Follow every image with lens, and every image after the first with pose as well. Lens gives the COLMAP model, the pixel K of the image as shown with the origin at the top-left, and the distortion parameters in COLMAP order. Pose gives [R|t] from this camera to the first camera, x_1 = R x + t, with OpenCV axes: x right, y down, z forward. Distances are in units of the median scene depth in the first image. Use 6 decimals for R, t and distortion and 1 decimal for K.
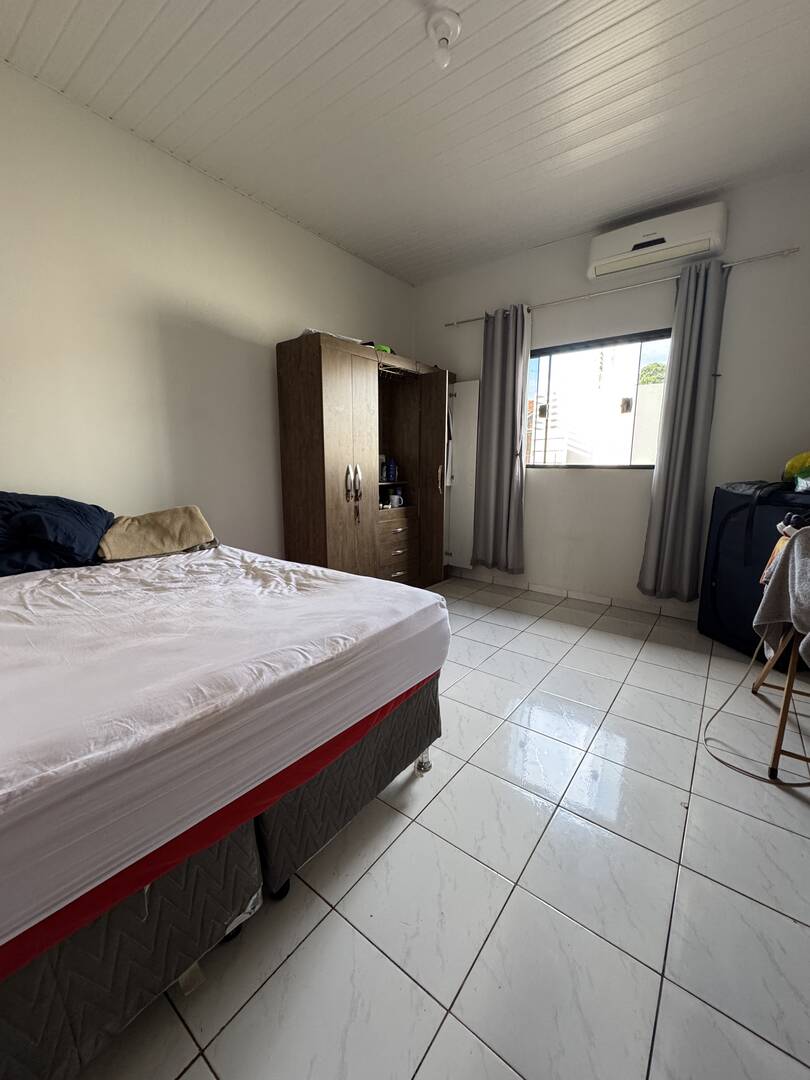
lens RADIAL K [[430.9, 0, 404.7], [0, 430.9, 538.9], [0, 0, 1]] dist [-0.001264, -0.000028]
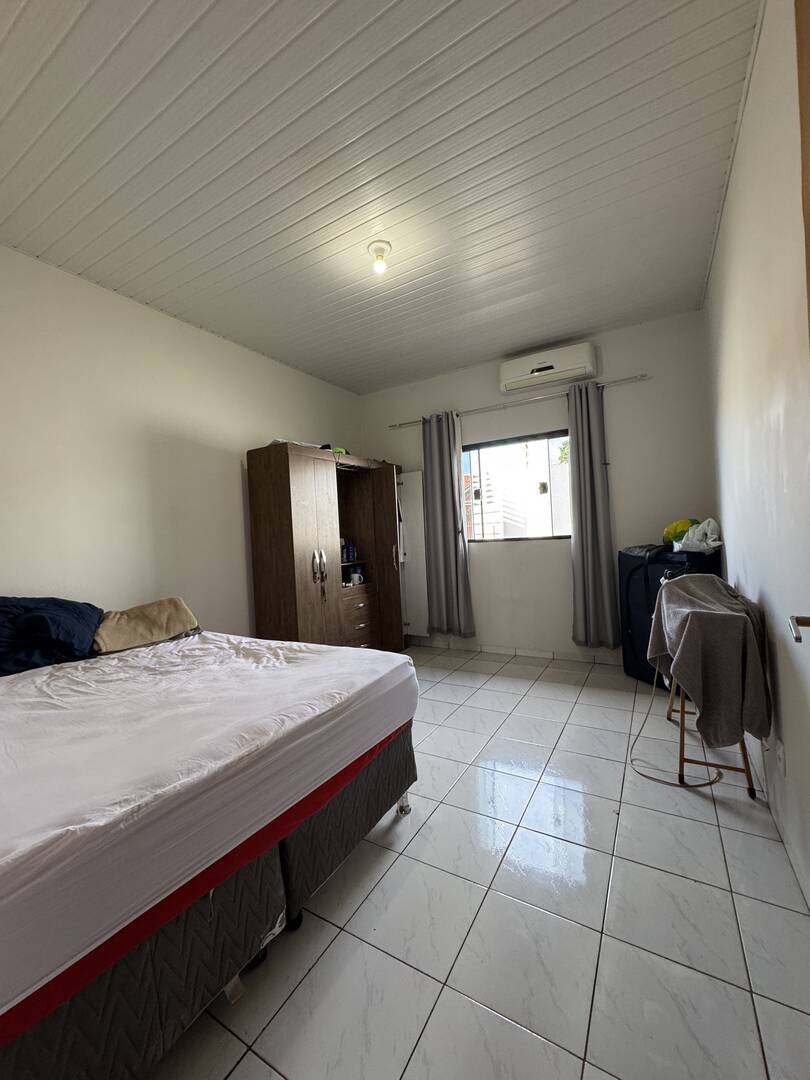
lens RADIAL K [[430.9, 0, 404.7], [0, 430.9, 538.9], [0, 0, 1]] dist [-0.001264, -0.000028]
pose [[0.991361, -0.055919, 0.118640, -0.036598], [0.075000, 0.983768, -0.163018, 0.000701], [-0.107599, 0.170508, 0.979464, -0.181381]]
